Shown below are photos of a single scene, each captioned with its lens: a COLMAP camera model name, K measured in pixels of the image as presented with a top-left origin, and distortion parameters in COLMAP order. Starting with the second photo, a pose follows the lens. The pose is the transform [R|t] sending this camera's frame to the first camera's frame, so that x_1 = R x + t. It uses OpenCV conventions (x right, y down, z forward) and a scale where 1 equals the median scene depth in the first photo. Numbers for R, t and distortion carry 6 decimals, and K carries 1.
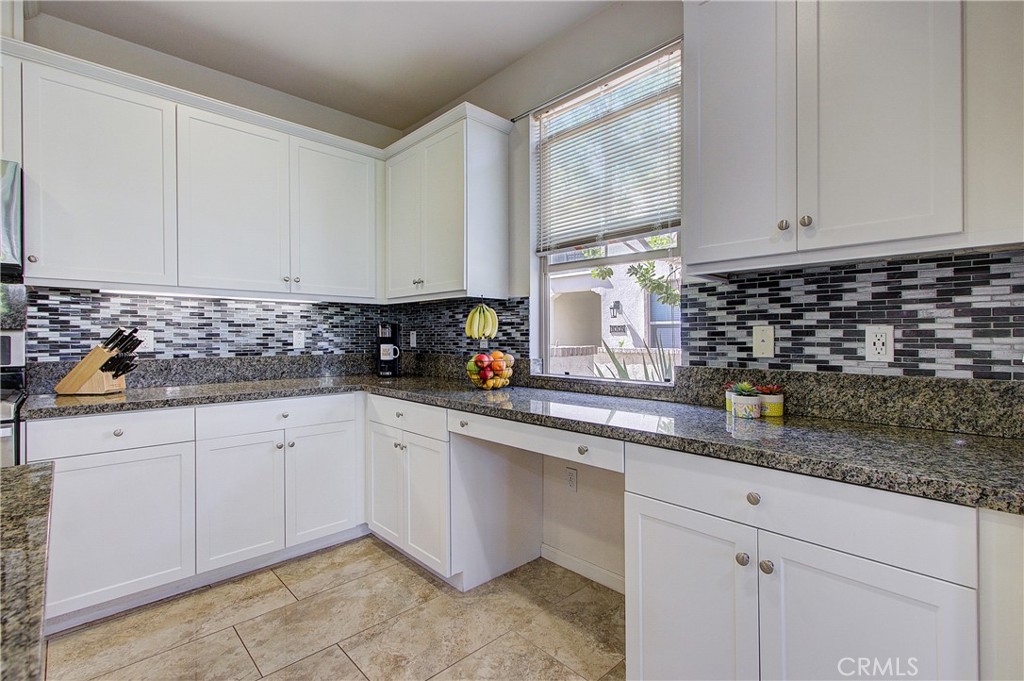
lens RADIAL K [[469.4, 0, 506.2], [0, 469.4, 341.9], [0, 0, 1]] dist [0.003027, 0.000489]
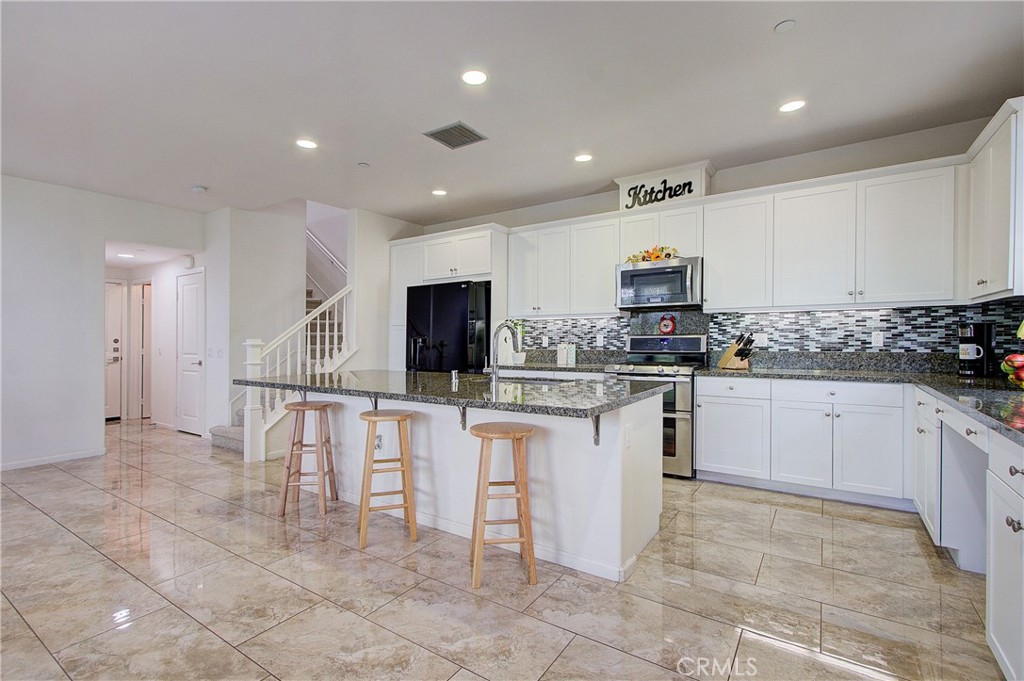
lens RADIAL K [[469.4, 0, 506.2], [0, 469.4, 341.9], [0, 0, 1]] dist [0.003027, 0.000489]
pose [[0.221046, 0.007301, -0.975236, 0.647327], [-0.004083, 0.999970, 0.006561, -0.002783], [0.975255, 0.002531, 0.221069, -0.246714]]
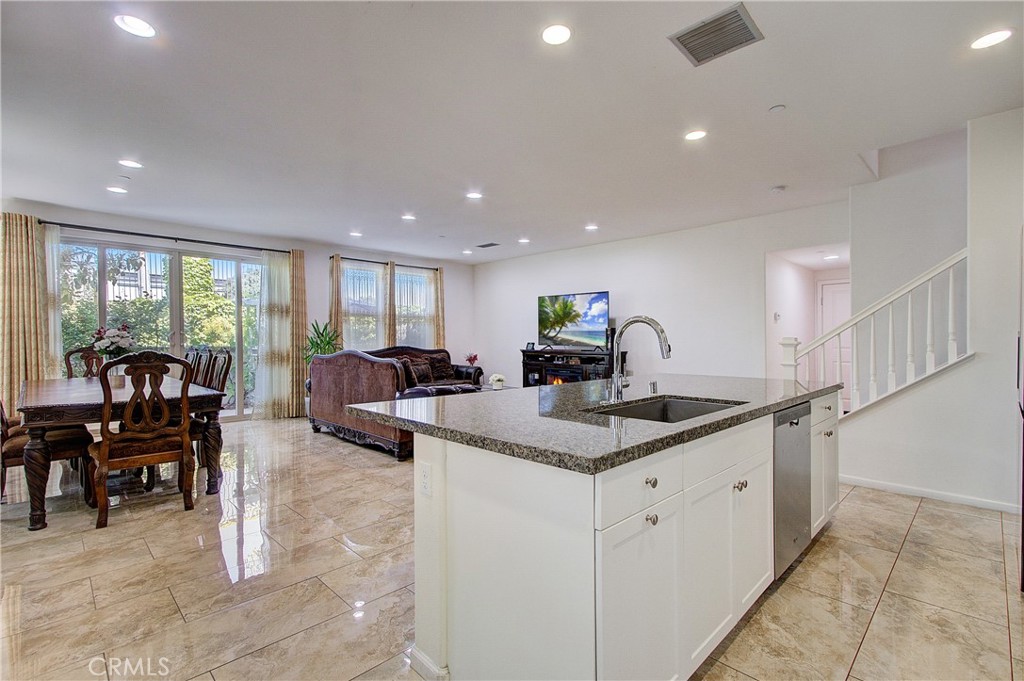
lens RADIAL K [[469.3, 0, 508.3], [0, 469.3, 332.0], [0, 0, 1]] dist [-0.000848, 0.000973]
pose [[-0.999673, 0.003679, -0.025299, -0.308910], [0.003814, 0.999979, -0.005296, -0.010601], [0.025279, -0.005391, -0.999666, 0.860653]]
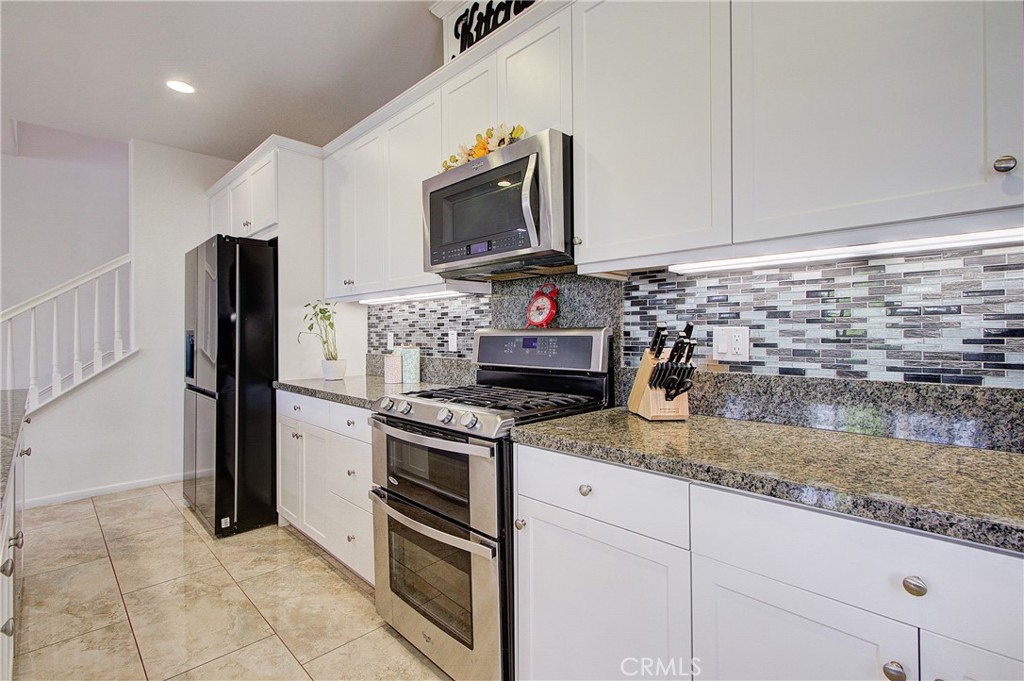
lens RADIAL K [[469.3, 0, 508.3], [0, 469.3, 332.0], [0, 0, 1]] dist [-0.000848, 0.000973]
pose [[0.024557, -0.002744, -0.999695, -0.155183], [-0.006596, 0.999974, -0.002907, -0.013479], [0.999677, 0.006666, 0.024538, 0.683704]]
